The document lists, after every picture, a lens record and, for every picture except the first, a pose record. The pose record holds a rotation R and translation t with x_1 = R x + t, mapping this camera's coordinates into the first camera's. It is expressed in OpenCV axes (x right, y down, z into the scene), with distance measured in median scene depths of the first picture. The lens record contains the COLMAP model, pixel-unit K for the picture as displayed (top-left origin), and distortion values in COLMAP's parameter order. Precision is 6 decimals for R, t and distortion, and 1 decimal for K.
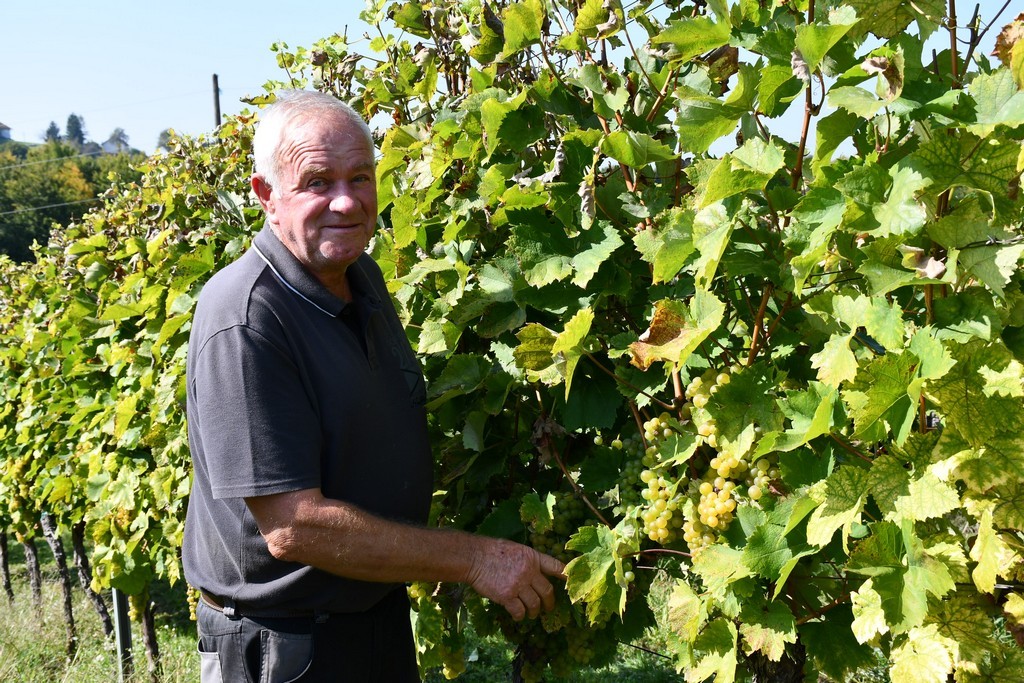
lens RADIAL K [[1408.6, 0, 512.0], [0, 1408.6, 341.5], [0, 0, 1]] dist [0.162623, 0.086380]
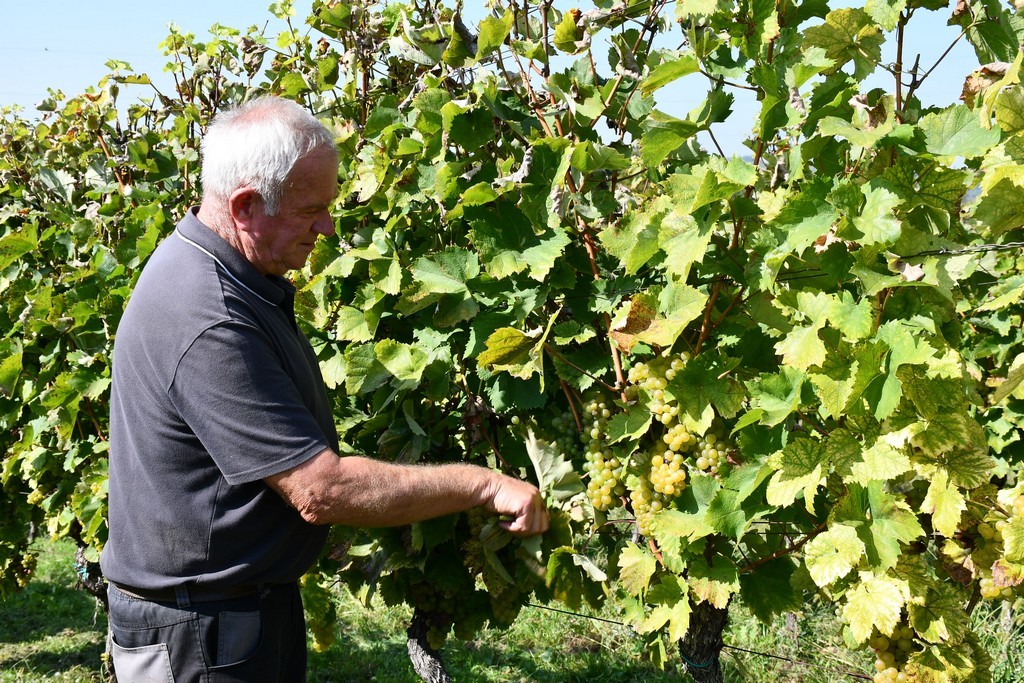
lens RADIAL K [[1408.6, 0, 512.0], [0, 1408.6, 341.5], [0, 0, 1]] dist [0.162623, 0.086380]
pose [[0.956391, 0.011366, 0.291868, -0.336327], [-0.013193, 0.999904, 0.004290, 0.005919], [-0.291791, -0.007954, 0.956449, -0.049606]]
